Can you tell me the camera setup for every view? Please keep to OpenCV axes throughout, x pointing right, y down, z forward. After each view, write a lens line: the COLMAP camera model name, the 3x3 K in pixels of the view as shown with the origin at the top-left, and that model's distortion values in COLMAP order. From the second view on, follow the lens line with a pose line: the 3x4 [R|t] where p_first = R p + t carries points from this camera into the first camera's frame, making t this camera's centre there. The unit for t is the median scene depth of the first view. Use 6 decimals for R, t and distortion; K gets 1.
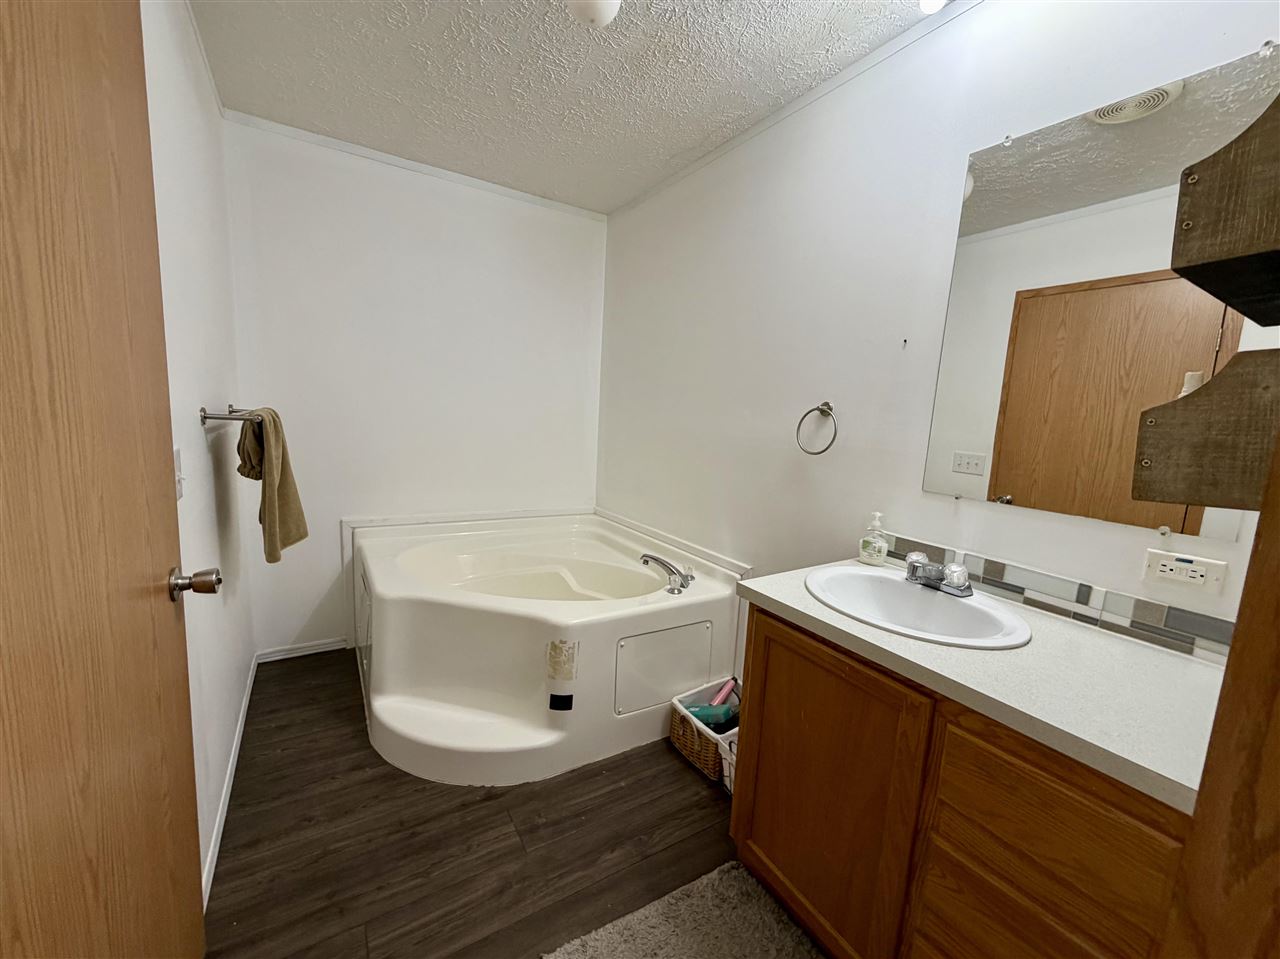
lens RADIAL K [[510.5, 0, 638.0], [0, 510.5, 480.6], [0, 0, 1]] dist [-0.000461, 0.000065]
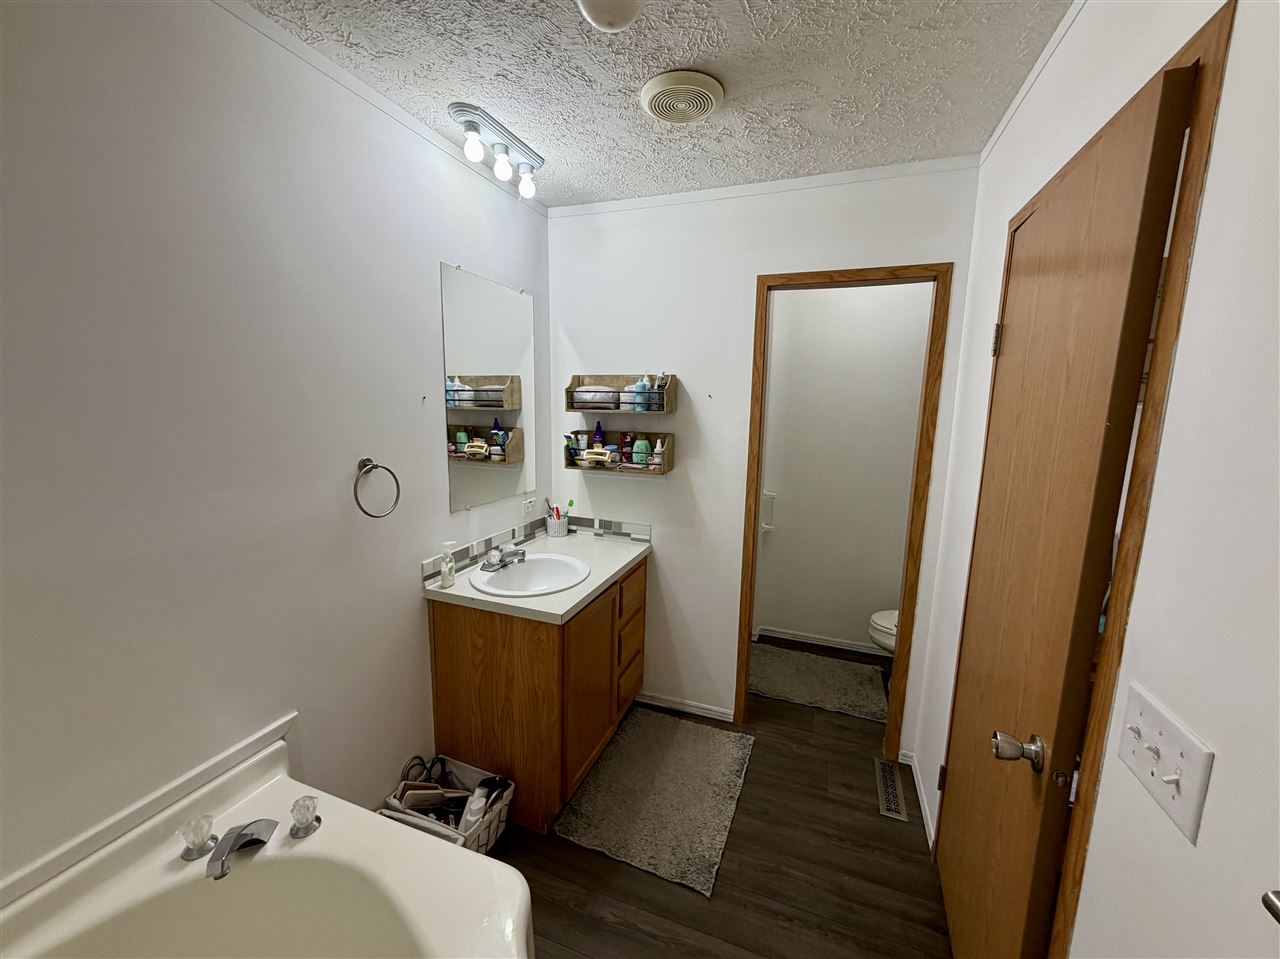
lens RADIAL K [[510.5, 0, 634.5], [0, 510.5, 478.6], [0, 0, 1]] dist [-0.000461, 0.000065]
pose [[-0.617450, -0.183272, 0.764962, -0.756160], [0.053148, 0.960537, 0.273027, -0.420583], [-0.784812, 0.209237, -0.583343, 1.450897]]
